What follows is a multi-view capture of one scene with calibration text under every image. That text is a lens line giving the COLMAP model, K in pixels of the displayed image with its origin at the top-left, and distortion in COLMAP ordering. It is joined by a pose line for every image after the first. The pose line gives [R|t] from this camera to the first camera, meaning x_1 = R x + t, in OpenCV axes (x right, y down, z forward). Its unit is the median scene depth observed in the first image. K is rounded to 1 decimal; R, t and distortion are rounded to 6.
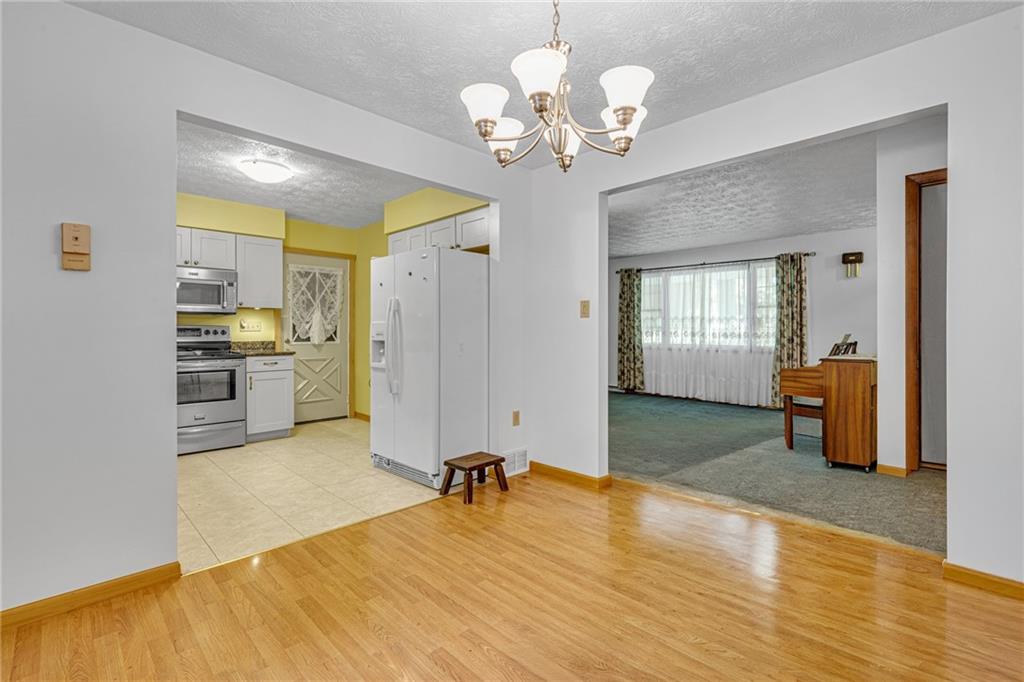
lens RADIAL K [[467.8, 0, 516.9], [0, 467.8, 333.0], [0, 0, 1]] dist [0.002118, 0.000110]
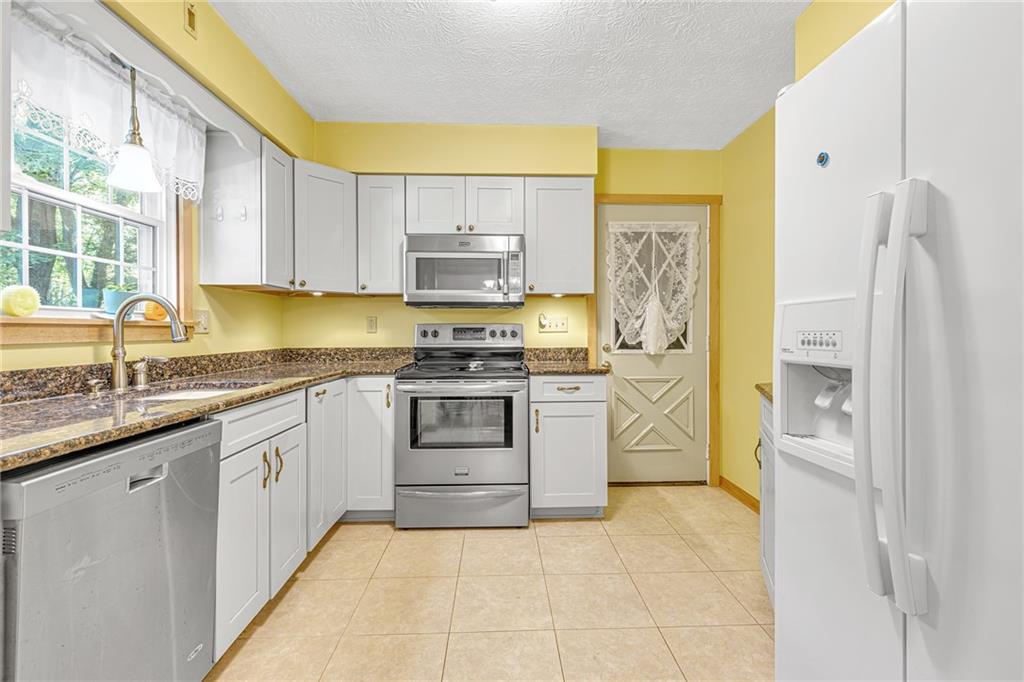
lens RADIAL K [[467.8, 0, 516.9], [0, 467.8, 333.3], [0, 0, 1]] dist [0.002118, 0.000110]
pose [[0.739805, -0.000653, -0.672821, -0.184711], [-0.001088, 0.999997, -0.002166, -0.000680], [0.672820, 0.002334, 0.739803, 0.523371]]
